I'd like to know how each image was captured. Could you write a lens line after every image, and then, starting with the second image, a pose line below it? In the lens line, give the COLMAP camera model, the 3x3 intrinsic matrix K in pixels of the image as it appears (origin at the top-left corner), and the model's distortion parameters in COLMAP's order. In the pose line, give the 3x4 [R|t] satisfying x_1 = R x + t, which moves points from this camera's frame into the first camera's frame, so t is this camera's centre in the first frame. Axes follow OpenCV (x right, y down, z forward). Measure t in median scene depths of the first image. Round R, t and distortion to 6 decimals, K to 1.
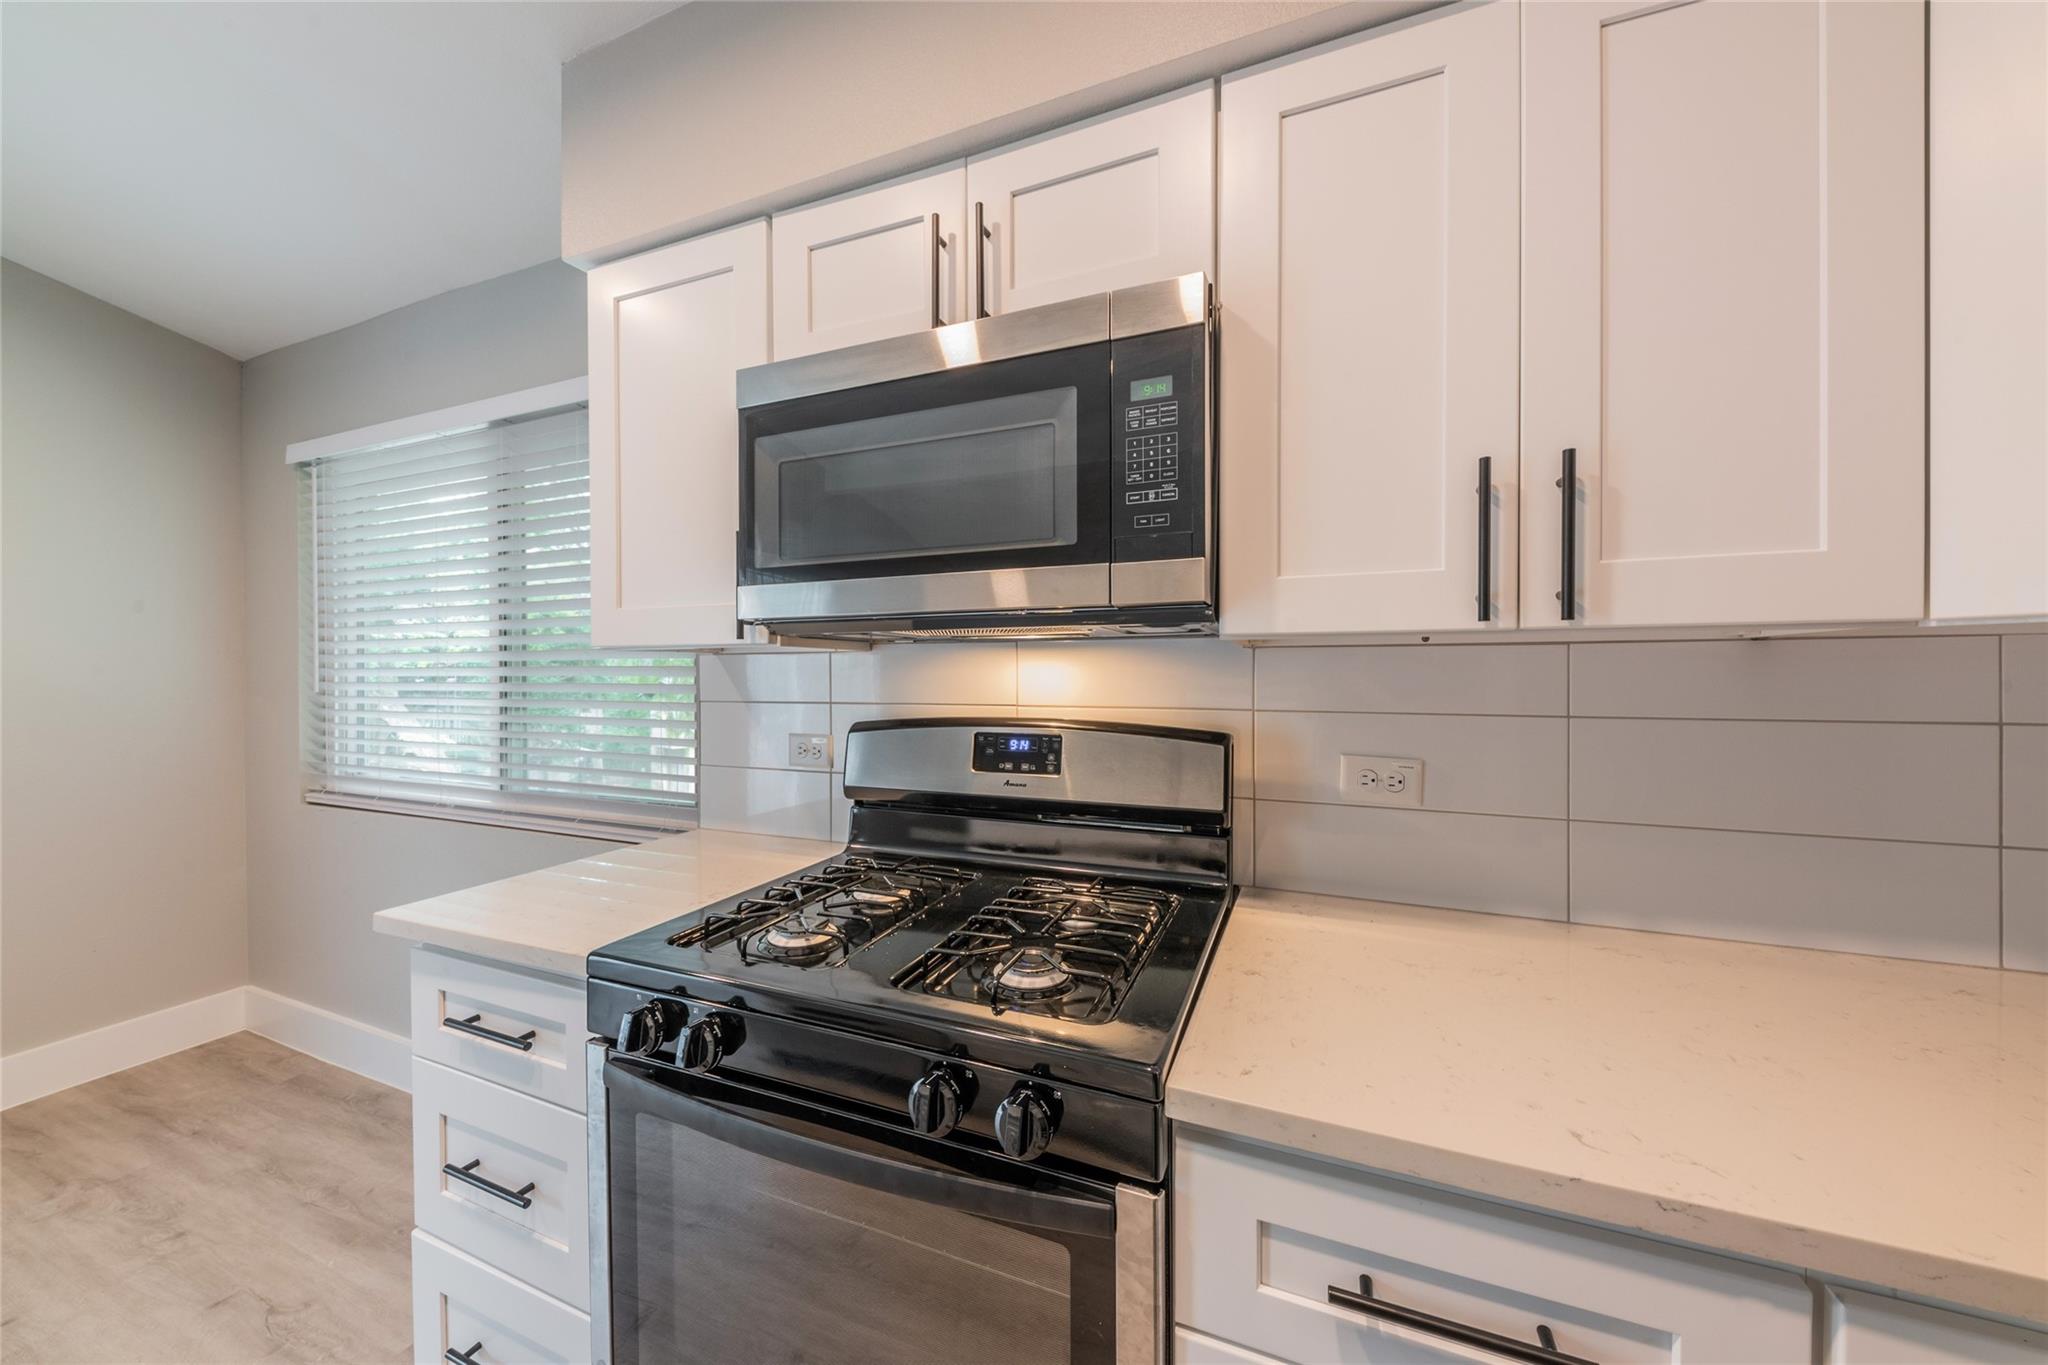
lens RADIAL K [[720.6, 0, 1032.7], [0, 720.6, 686.7], [0, 0, 1]] dist [0.017169, -0.007609]
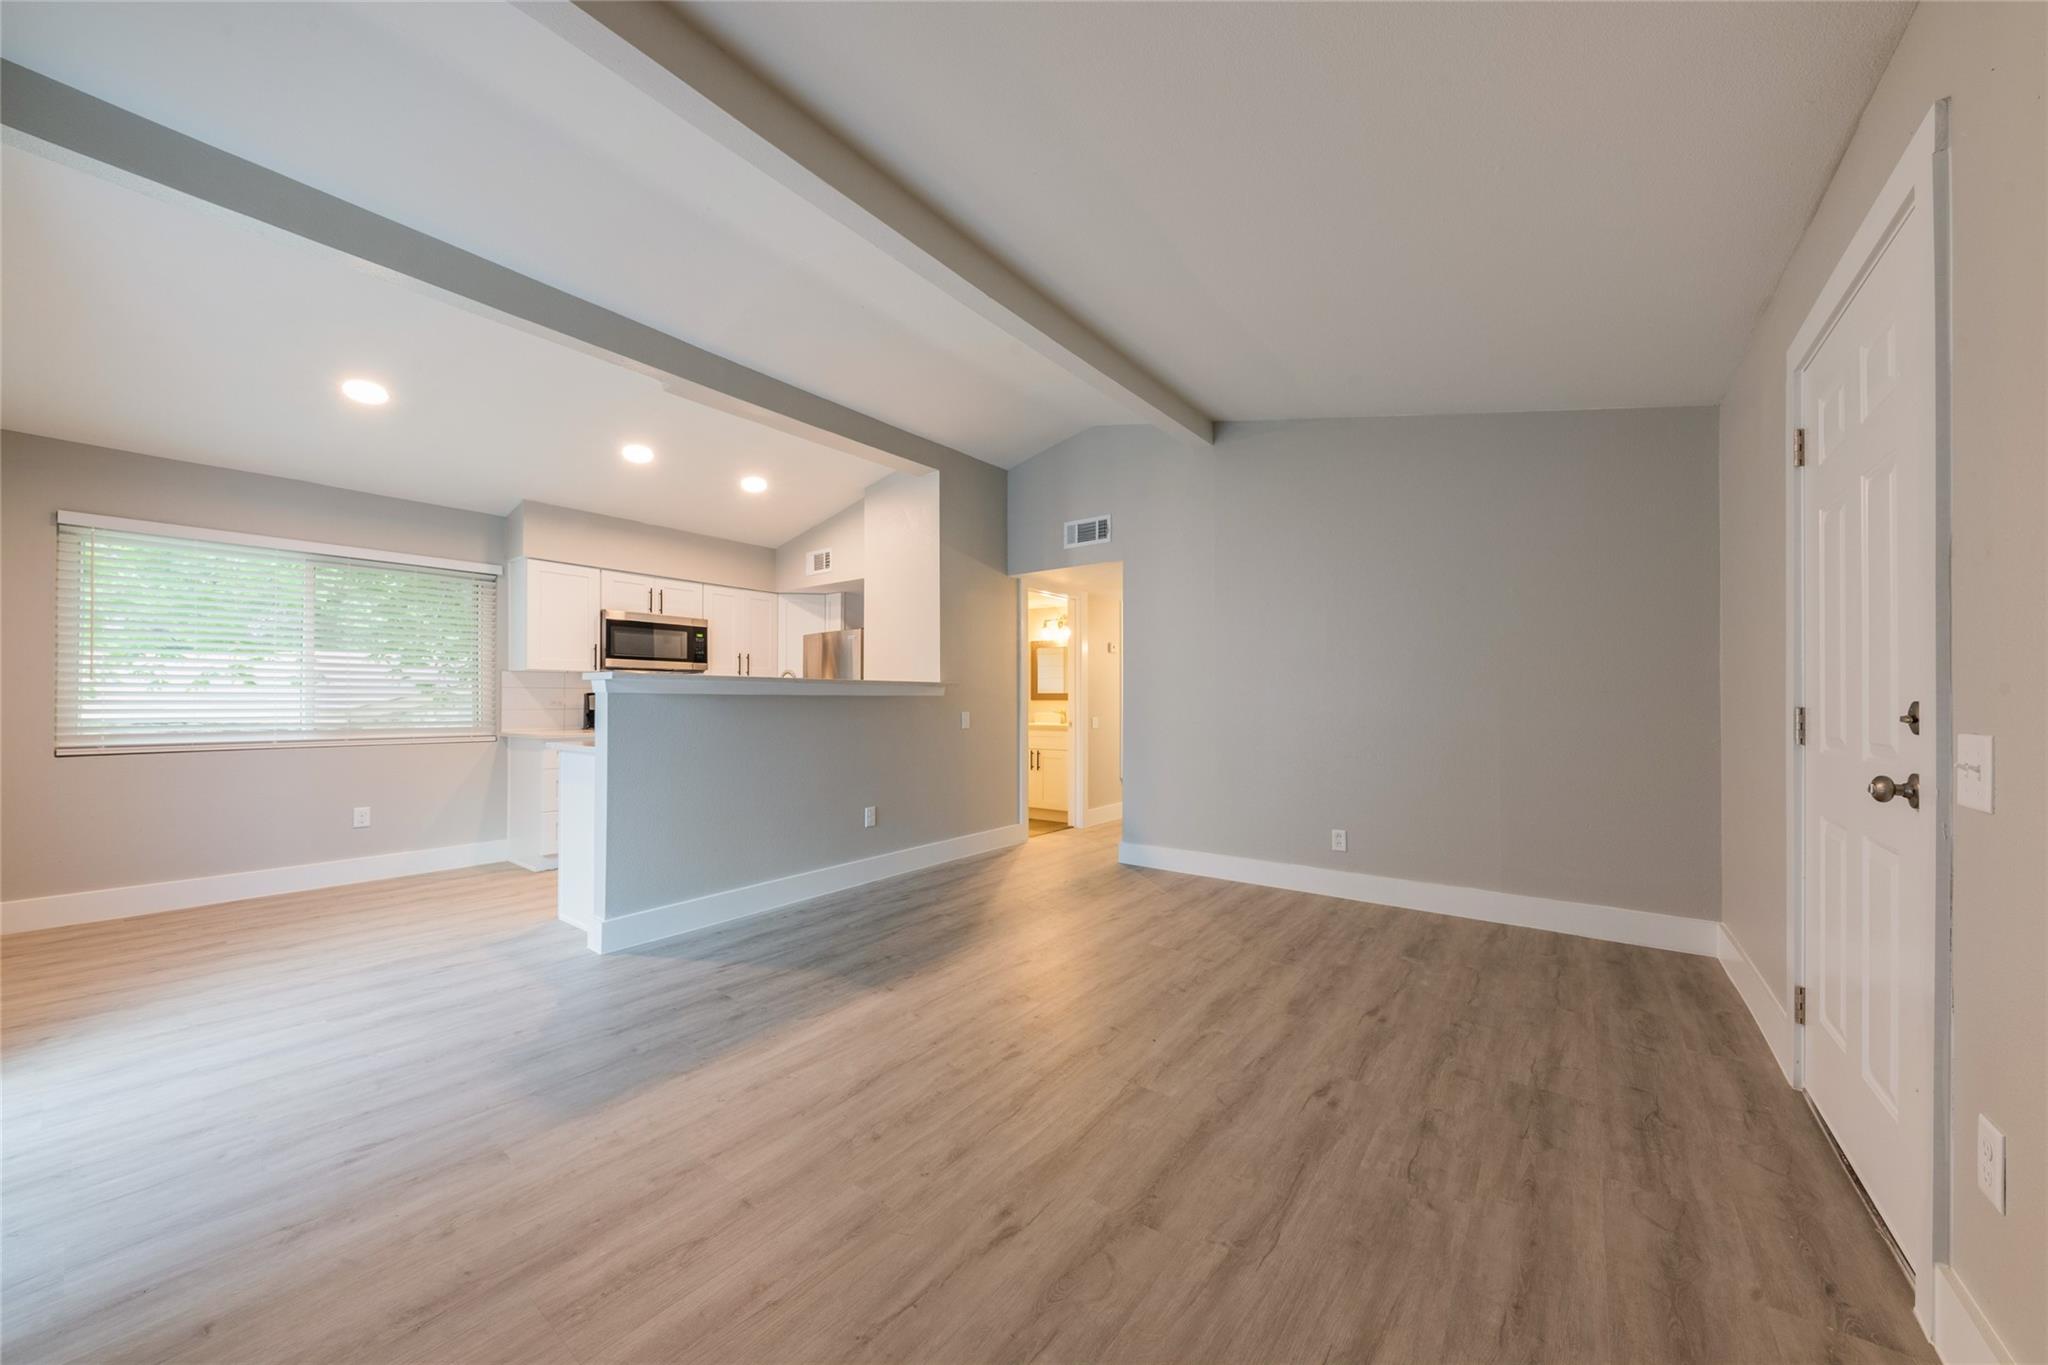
lens RADIAL K [[712.6, 0, 1032.1], [0, 712.6, 698.3], [0, 0, 1]] dist [0.016557, -0.007436]
pose [[0.268242, 0.004103, 0.963343, -4.961720], [0.010201, 0.999923, -0.007099, 0.202329], [-0.963297, 0.011731, 0.268180, -3.378273]]
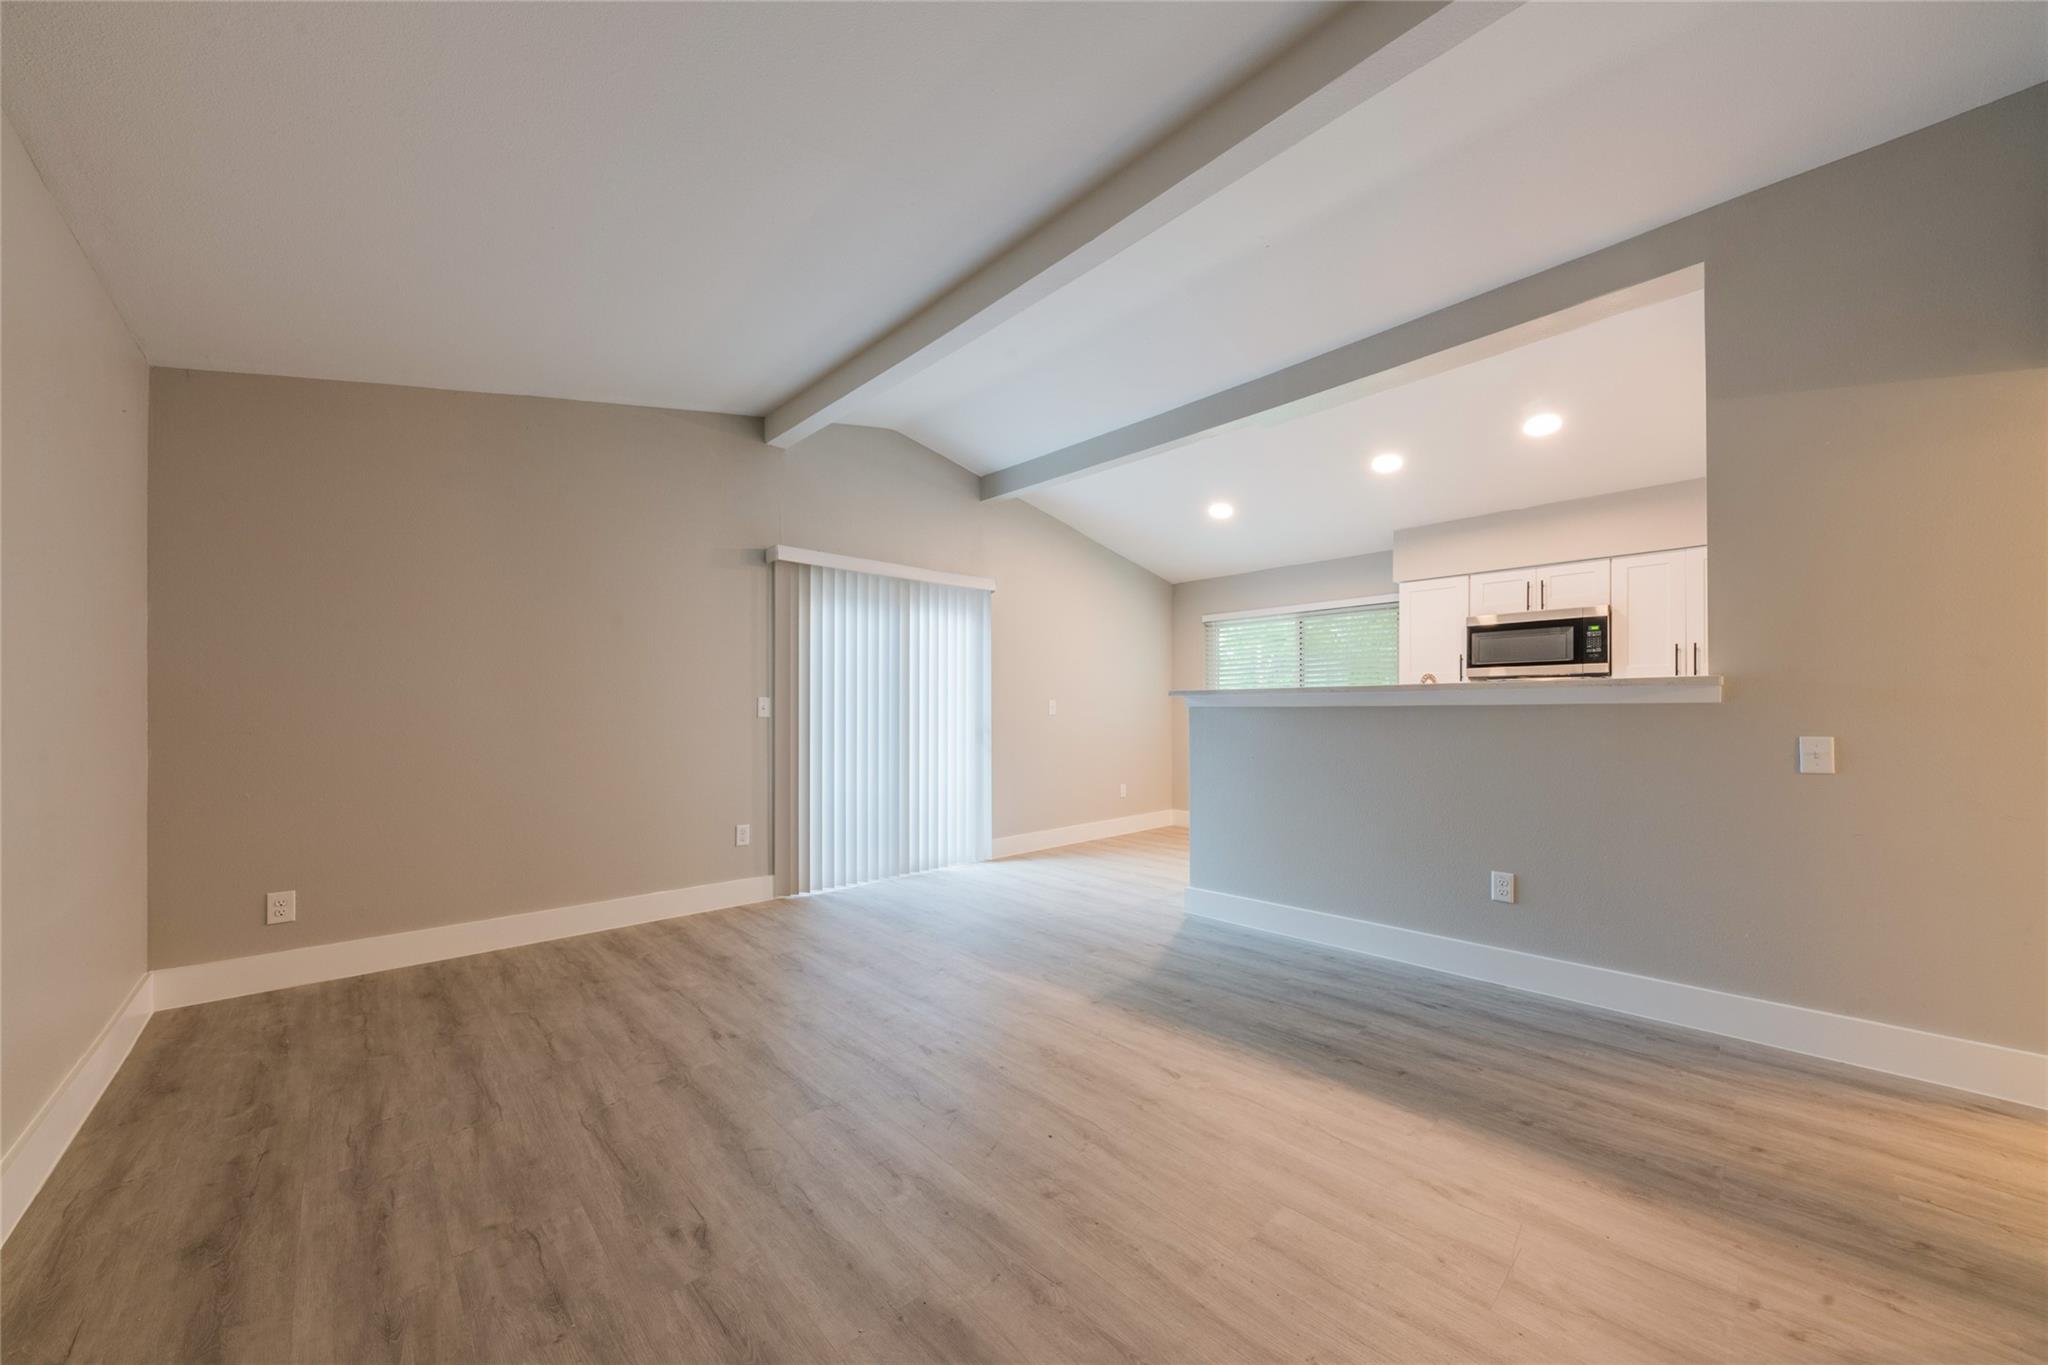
lens RADIAL K [[712.6, 0, 1032.1], [0, 712.6, 698.3], [0, 0, 1]] dist [0.016557, -0.007436]
pose [[0.909214, -0.009143, -0.416228, -1.236362], [-0.003895, 0.999528, -0.030464, 0.214995], [0.416310, 0.029319, 0.908750, -4.843081]]
